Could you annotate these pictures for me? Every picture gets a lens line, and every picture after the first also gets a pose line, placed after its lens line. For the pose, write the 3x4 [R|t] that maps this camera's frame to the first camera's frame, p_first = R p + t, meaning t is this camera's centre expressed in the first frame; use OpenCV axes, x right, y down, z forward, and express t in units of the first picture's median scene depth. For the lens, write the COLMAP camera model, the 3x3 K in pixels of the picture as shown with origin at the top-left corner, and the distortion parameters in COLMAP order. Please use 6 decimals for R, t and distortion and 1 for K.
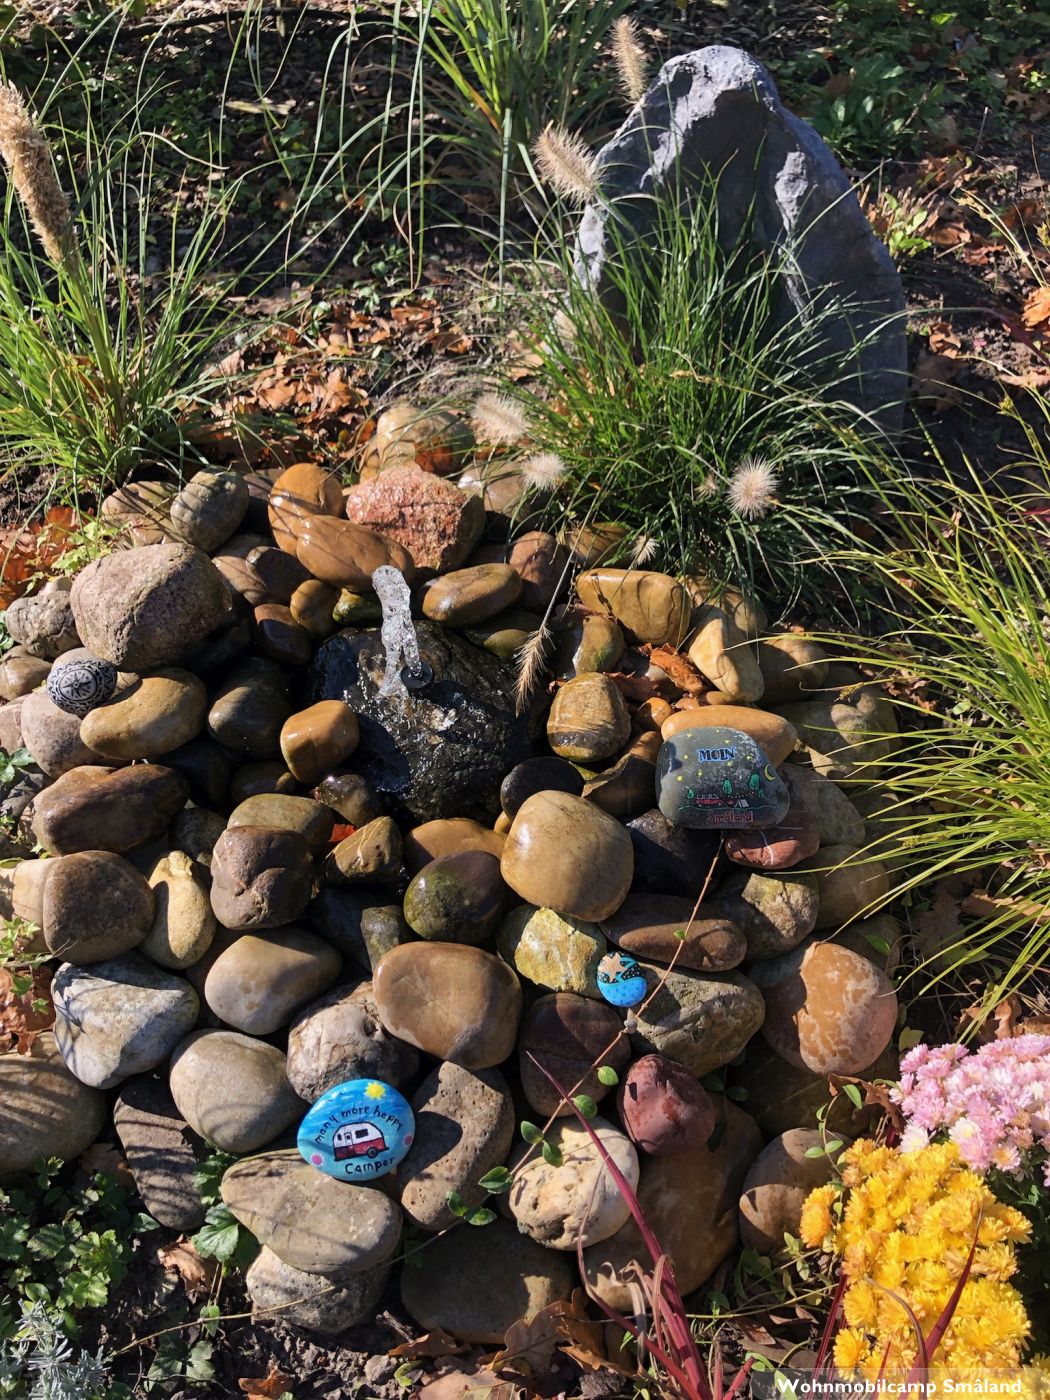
lens RADIAL K [[1135.7, 0, 525.0], [0, 1135.7, 700.0], [0, 0, 1]] dist [0.120539, 0.002684]
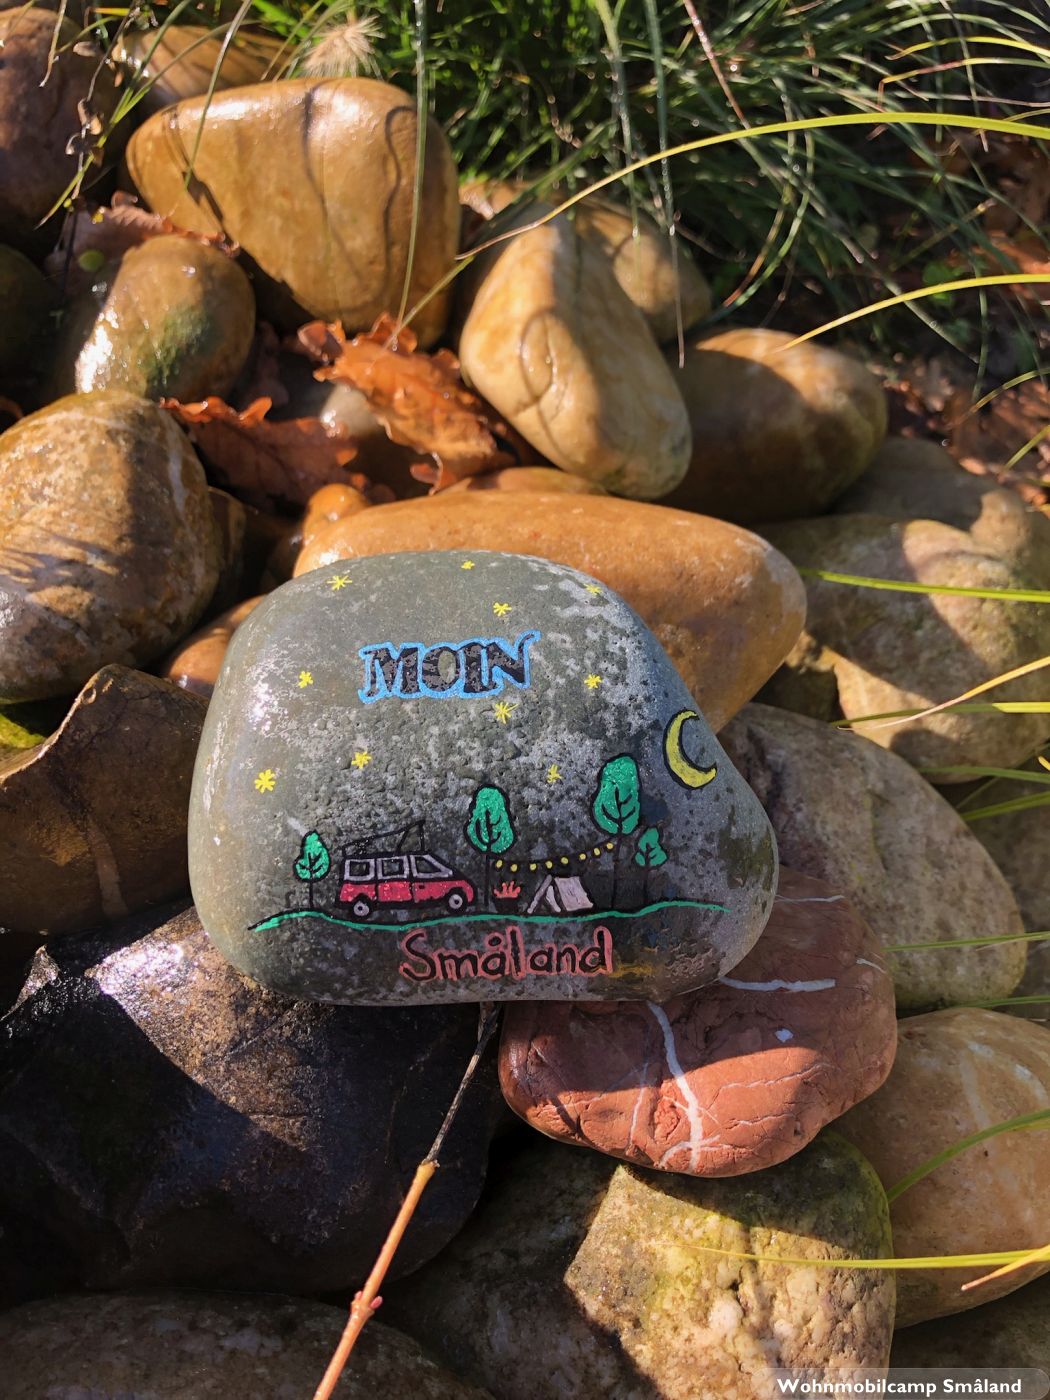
lens RADIAL K [[1153.9, 0, 525.0], [0, 1153.9, 700.0], [0, 0, 1]] dist [0.007845, 0.002371]
pose [[0.999572, 0.001989, 0.029199, 0.164452], [-0.003554, 0.998555, 0.053624, 0.039537], [-0.029050, -0.053705, 0.998134, 0.731389]]
